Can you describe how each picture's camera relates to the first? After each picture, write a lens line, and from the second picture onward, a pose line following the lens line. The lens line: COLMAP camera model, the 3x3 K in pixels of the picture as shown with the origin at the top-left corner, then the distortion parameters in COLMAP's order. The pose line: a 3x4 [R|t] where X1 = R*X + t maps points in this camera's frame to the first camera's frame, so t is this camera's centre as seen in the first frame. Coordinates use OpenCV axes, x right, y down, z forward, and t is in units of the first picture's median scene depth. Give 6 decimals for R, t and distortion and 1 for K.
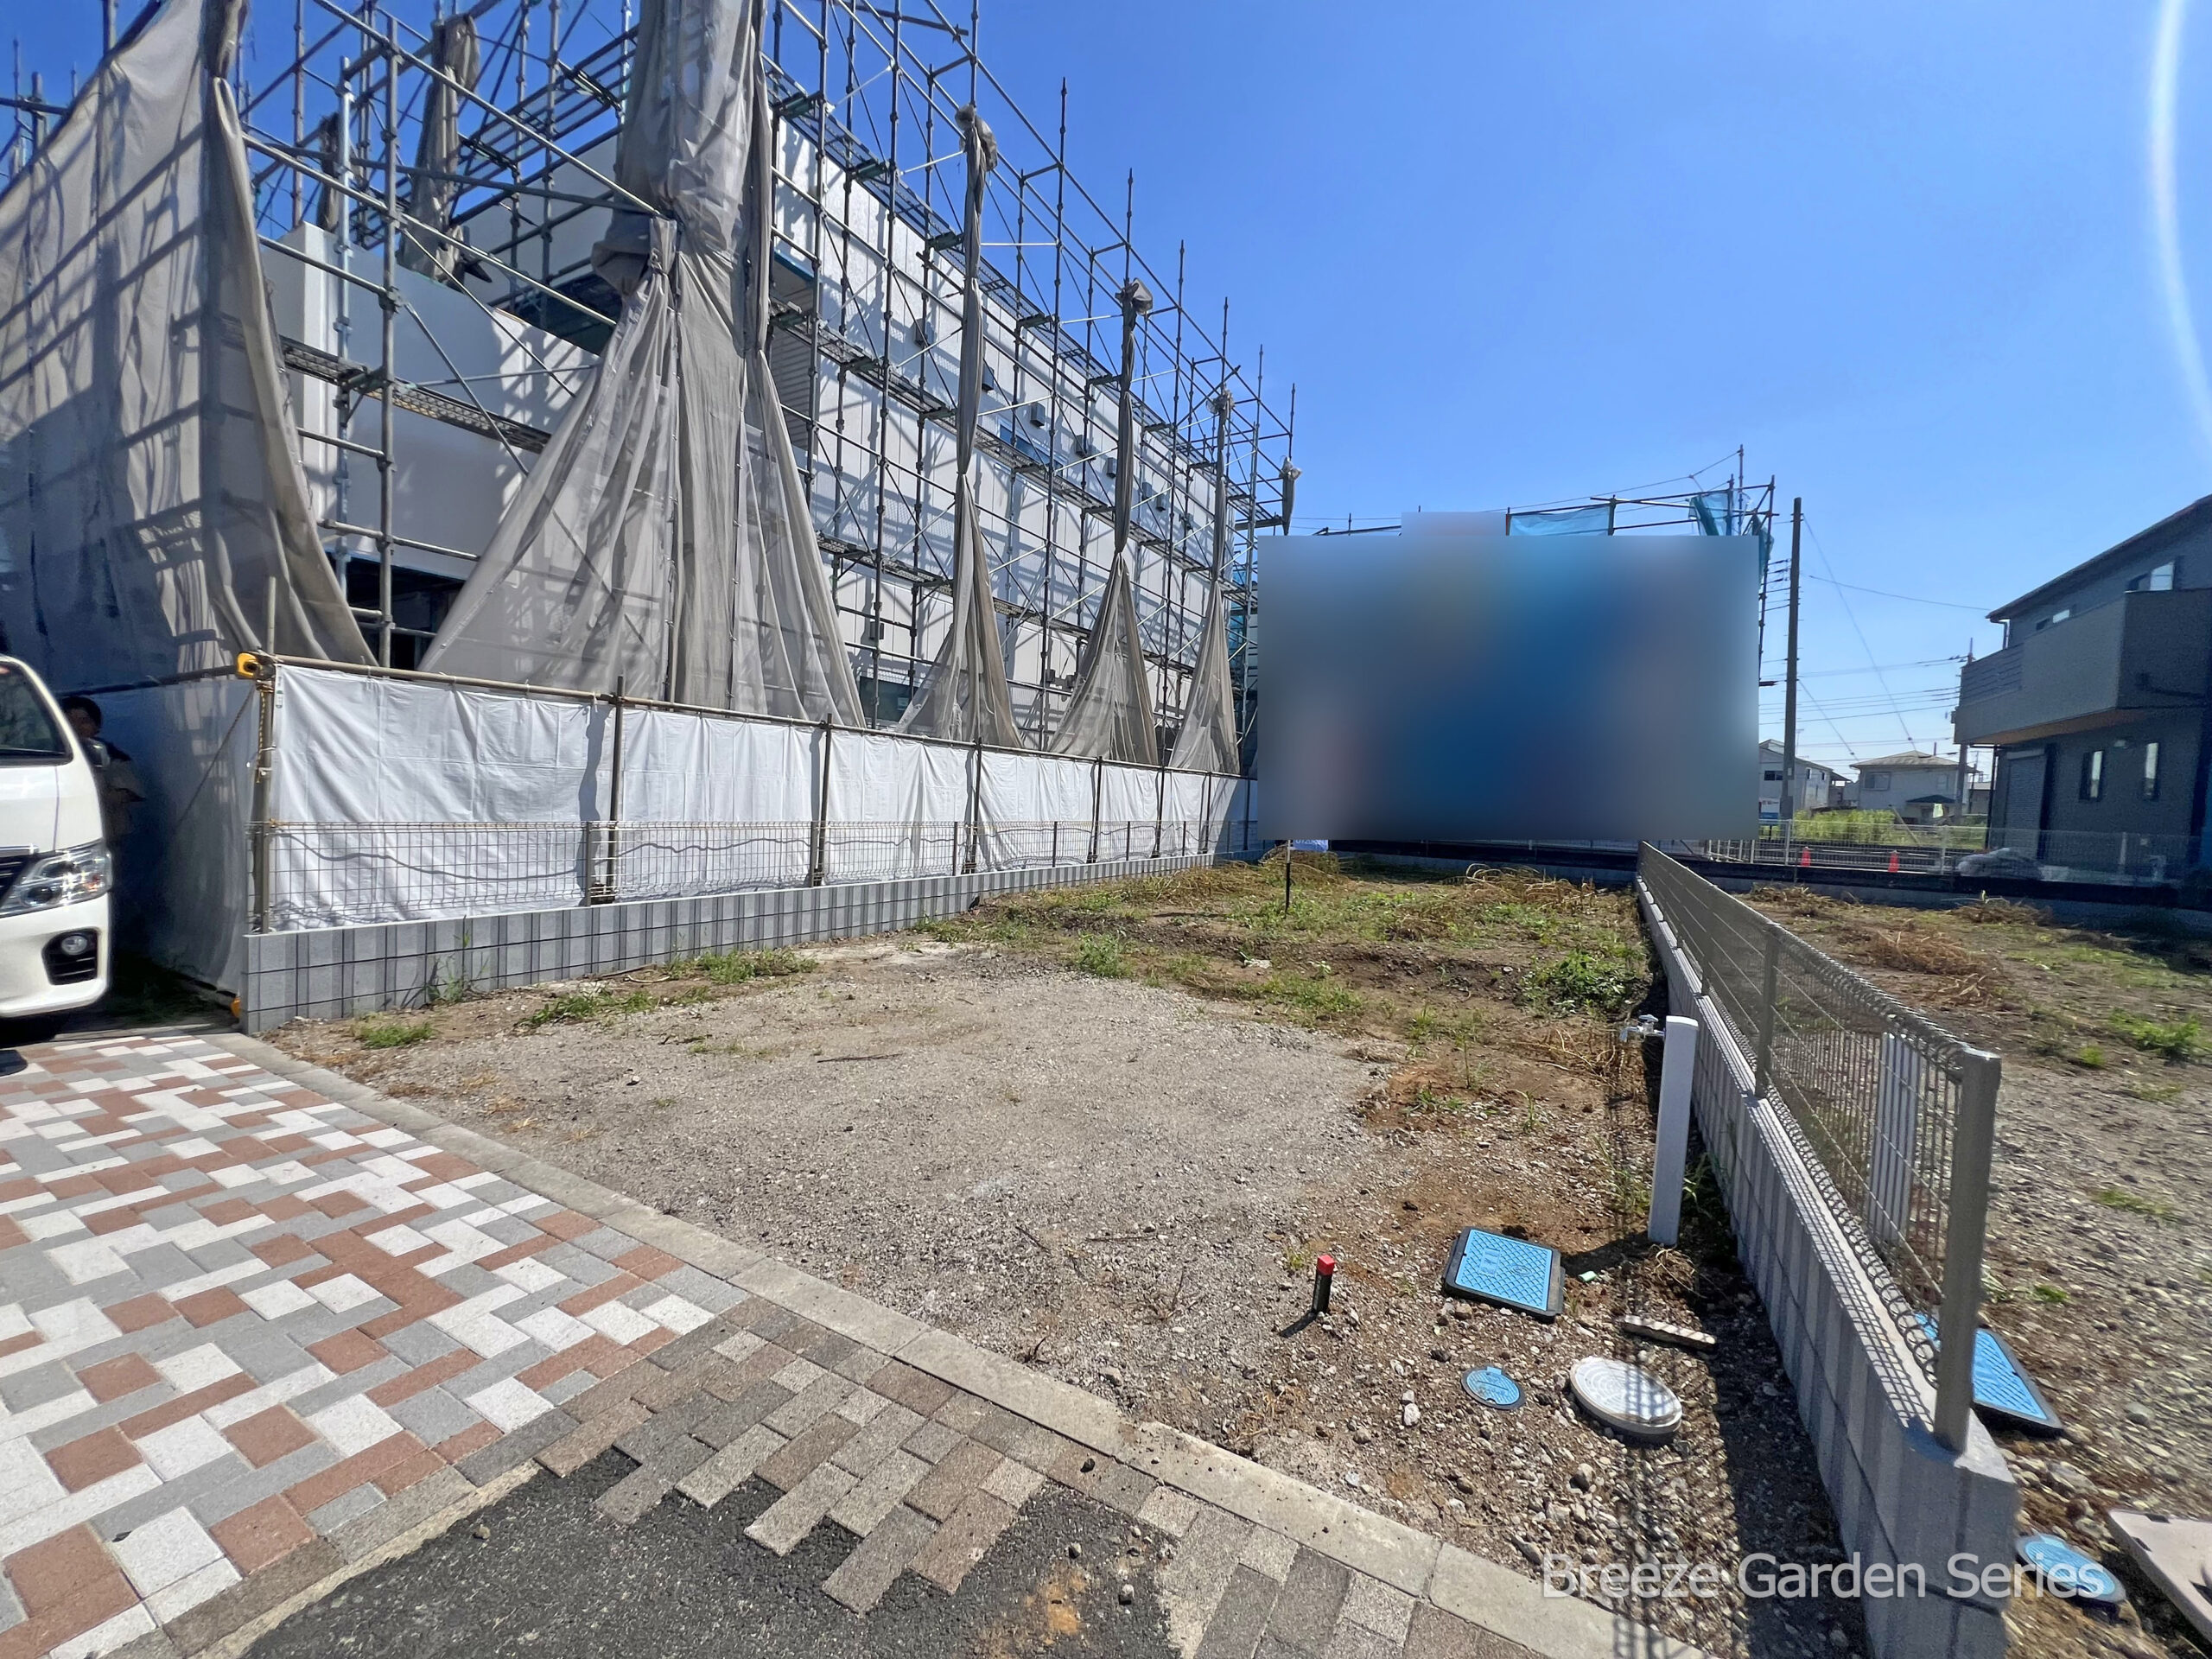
lens RADIAL K [[880.1, 0, 1101.0], [0, 880.1, 832.8], [0, 0, 1]] dist [-0.002913, 0.000672]
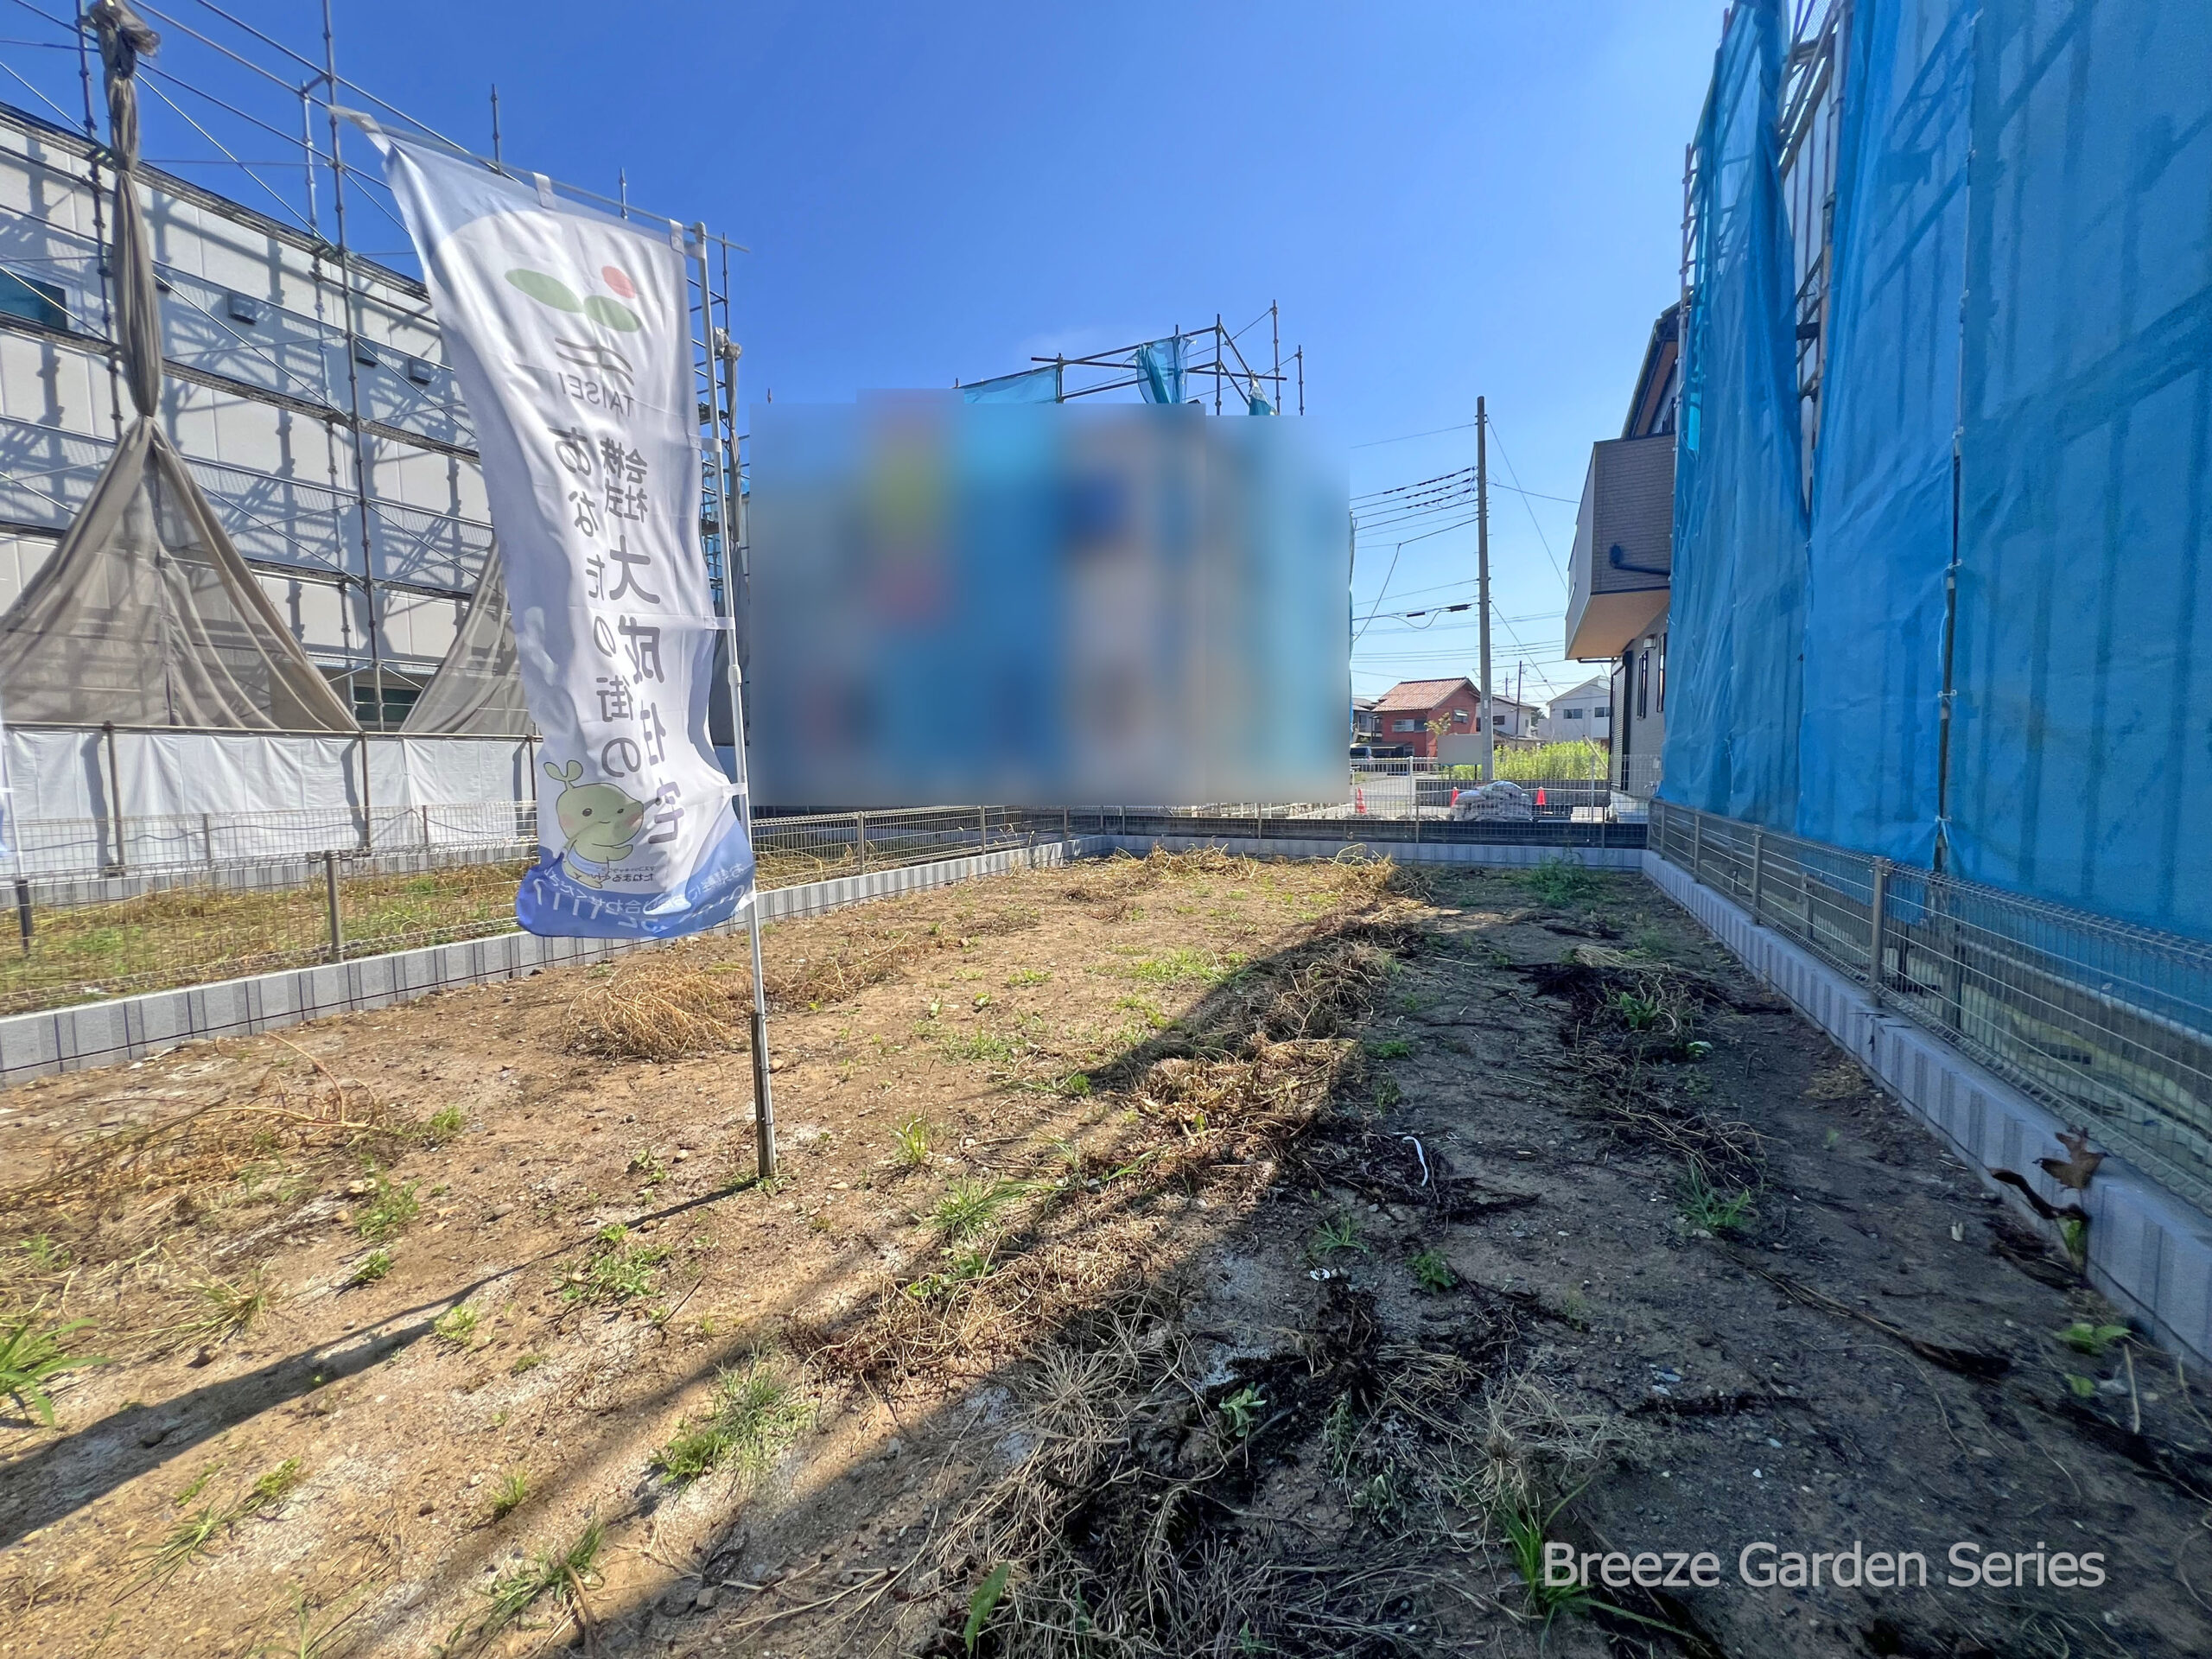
lens RADIAL K [[880.1, 0, 1100.0], [0, 880.1, 838.4], [0, 0, 1]] dist [-0.002913, 0.000672]
pose [[0.995757, -0.061102, 0.068804, 1.697212], [0.058409, 0.997471, 0.040494, 0.043003], [-0.071104, -0.036303, 0.996808, 0.642961]]
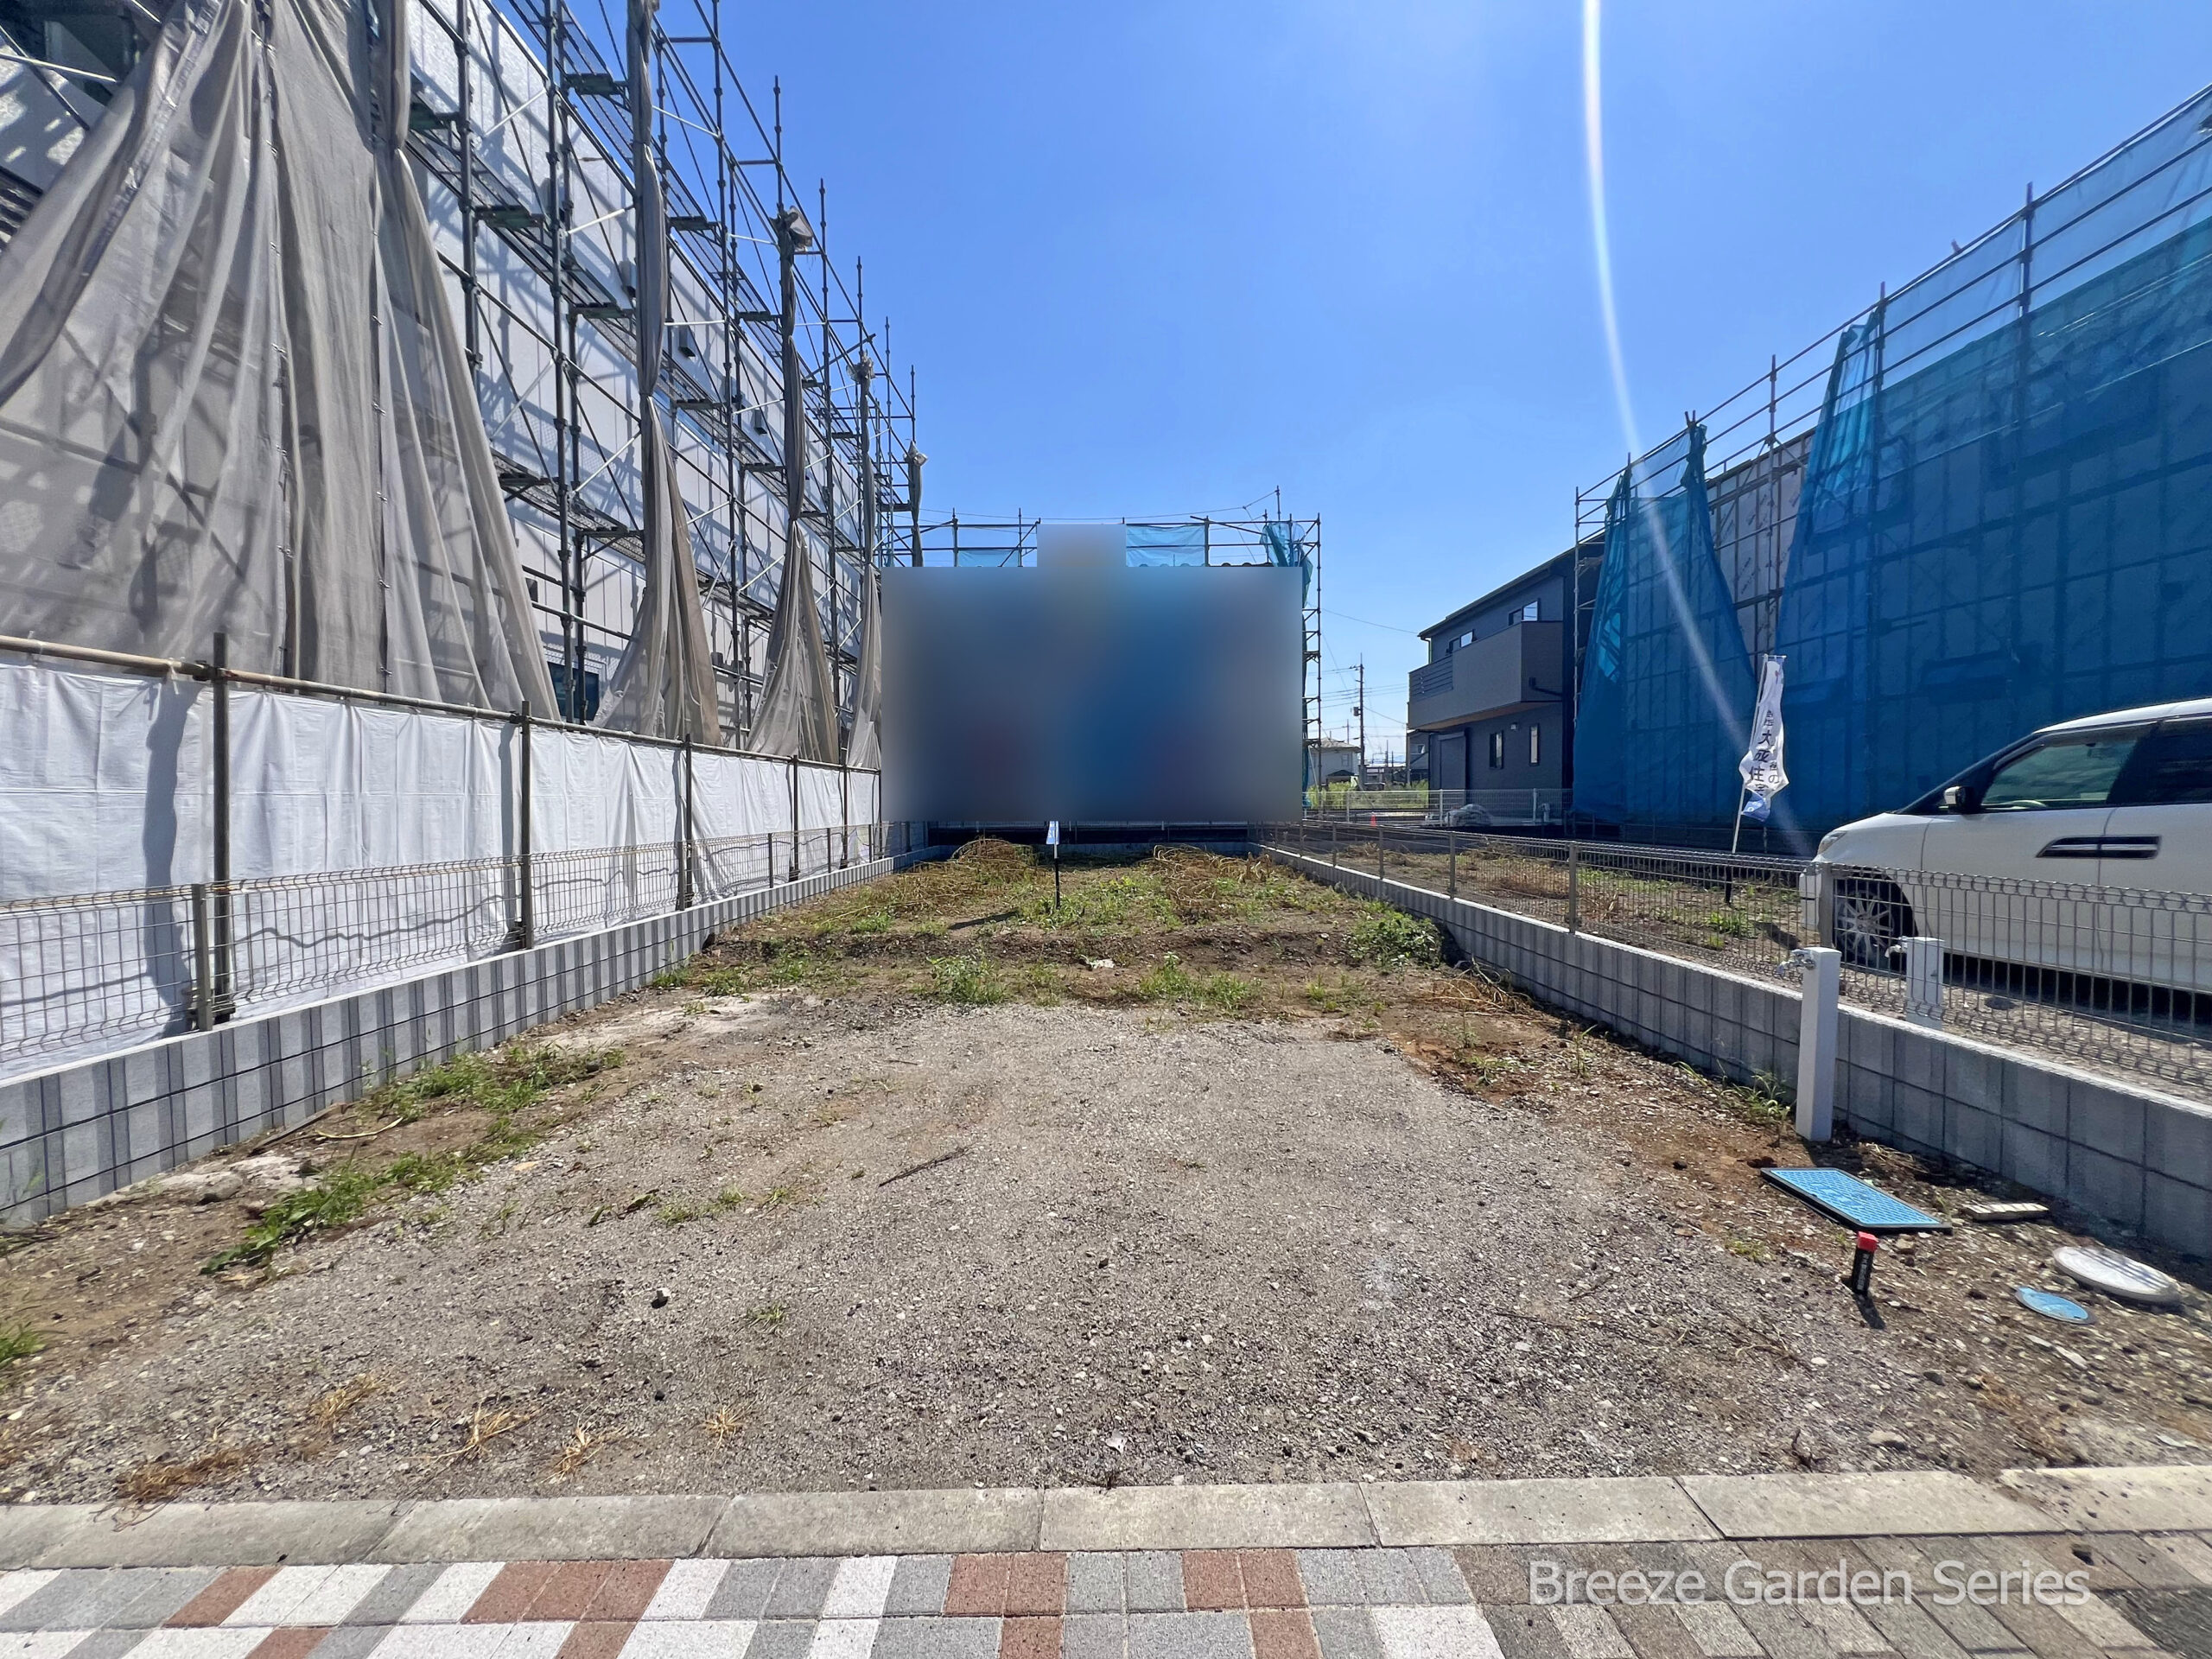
lens RADIAL K [[880.1, 0, 1102.1], [0, 880.1, 832.6], [0, 0, 1]] dist [-0.002913, 0.000672]
pose [[0.867706, -0.070740, 0.492018, -0.402726], [0.069539, 0.997363, 0.020760, -0.019256], [-0.492189, 0.016200, 0.870337, 0.240510]]
